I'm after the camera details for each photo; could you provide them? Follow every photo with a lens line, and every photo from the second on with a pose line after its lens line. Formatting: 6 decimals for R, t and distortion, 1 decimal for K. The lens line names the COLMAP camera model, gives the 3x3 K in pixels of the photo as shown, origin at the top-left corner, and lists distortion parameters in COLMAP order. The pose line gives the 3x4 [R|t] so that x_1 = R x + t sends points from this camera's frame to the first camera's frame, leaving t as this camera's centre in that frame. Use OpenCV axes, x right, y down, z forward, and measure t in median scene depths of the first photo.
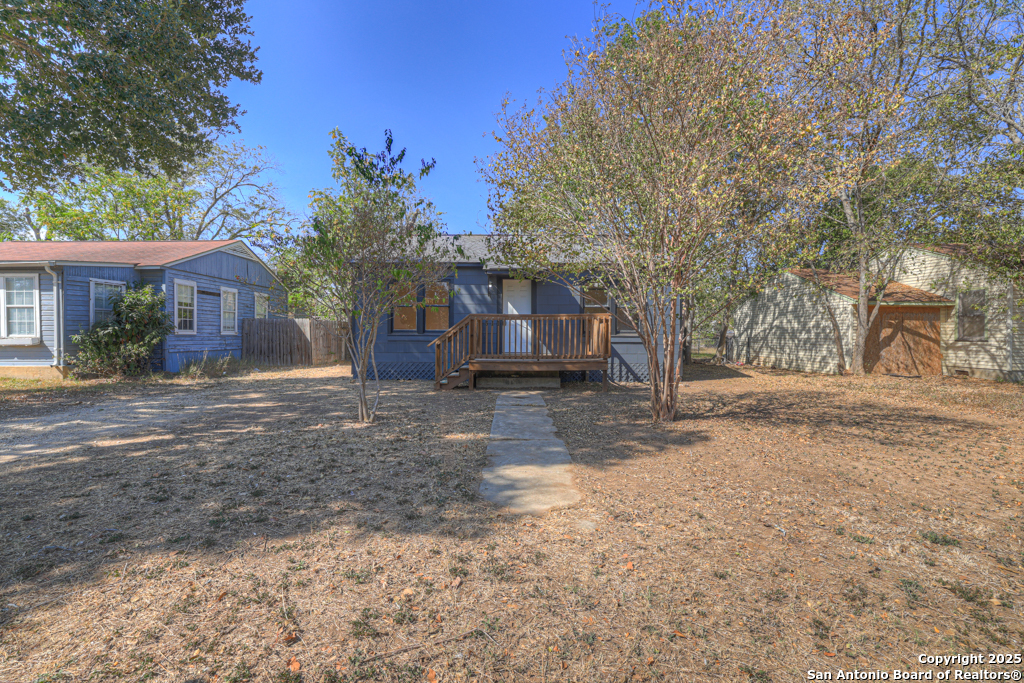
lens RADIAL K [[440.2, 0, 515.9], [0, 440.2, 342.5], [0, 0, 1]] dist [0.001865, 0.001330]
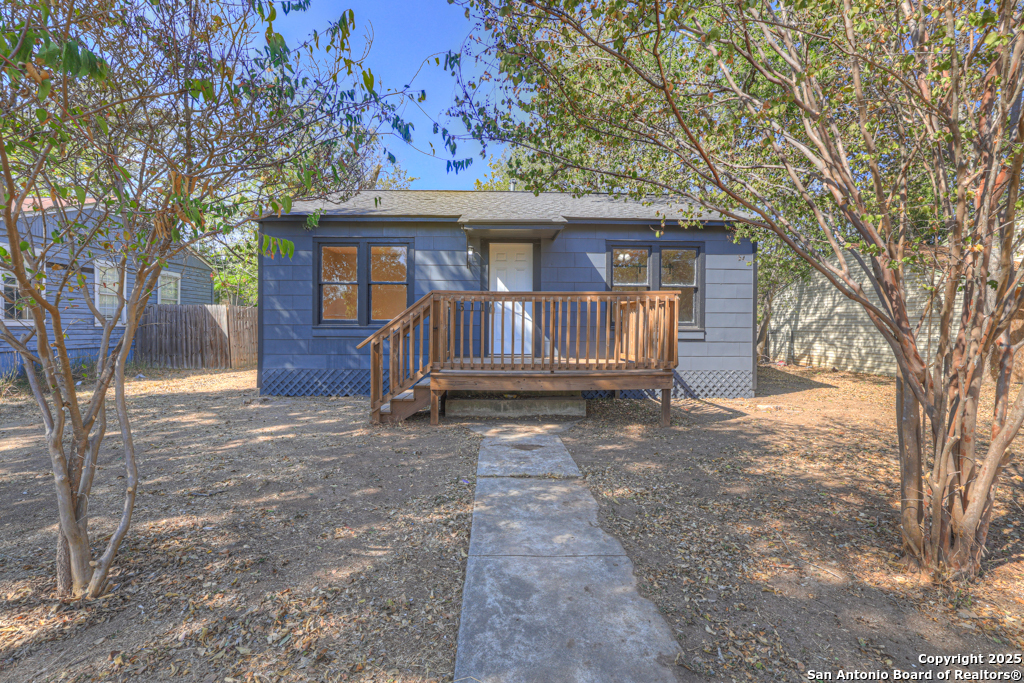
lens RADIAL K [[440.2, 0, 506.8], [0, 440.2, 337.7], [0, 0, 1]] dist [0.001865, 0.001330]
pose [[0.999885, 0.000038, 0.015162, -0.013331], [-0.000176, 0.999959, 0.009075, -0.007936], [-0.015161, -0.009076, 0.999844, 0.347343]]
